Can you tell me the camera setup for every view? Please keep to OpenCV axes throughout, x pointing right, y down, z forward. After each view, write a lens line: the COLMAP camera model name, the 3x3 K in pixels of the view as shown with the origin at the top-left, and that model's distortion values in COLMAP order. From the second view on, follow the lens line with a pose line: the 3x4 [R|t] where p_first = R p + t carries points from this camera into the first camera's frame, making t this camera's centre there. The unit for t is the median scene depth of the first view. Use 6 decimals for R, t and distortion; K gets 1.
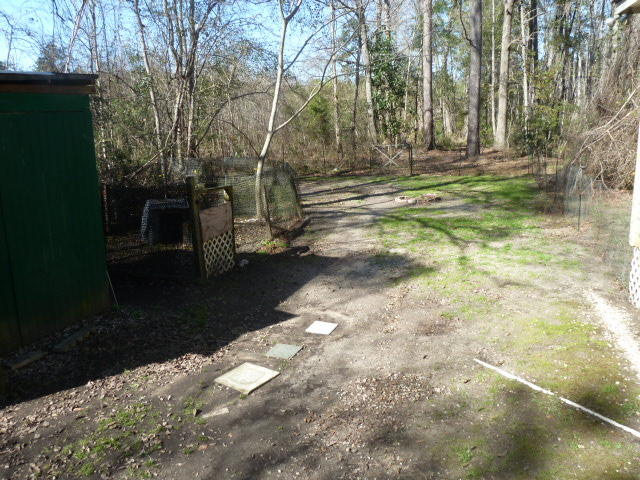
lens RADIAL K [[501.7, 0, 317.8], [0, 501.7, 240.9], [0, 0, 1]] dist [-0.029887, 0.002543]
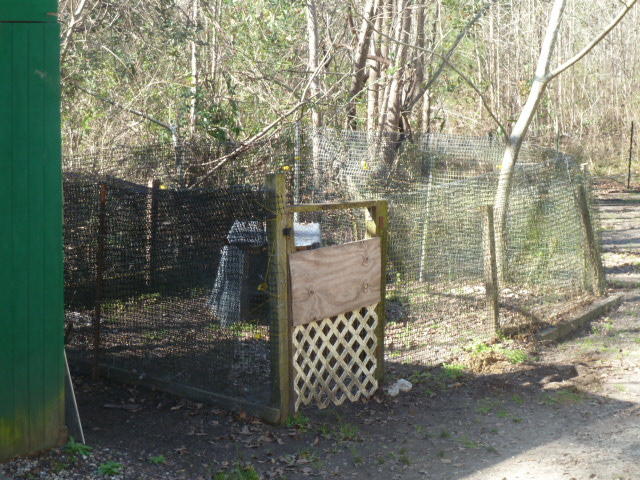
lens RADIAL K [[1267.8, 0, 319.9], [0, 1267.8, 239.7], [0, 0, 1]] dist [0.007190, 0.000000]
pose [[0.939304, 0.081513, -0.333263, 0.130752], [-0.108895, 0.991972, -0.064296, -0.002873], [0.325347, 0.096684, 0.940639, -0.020026]]
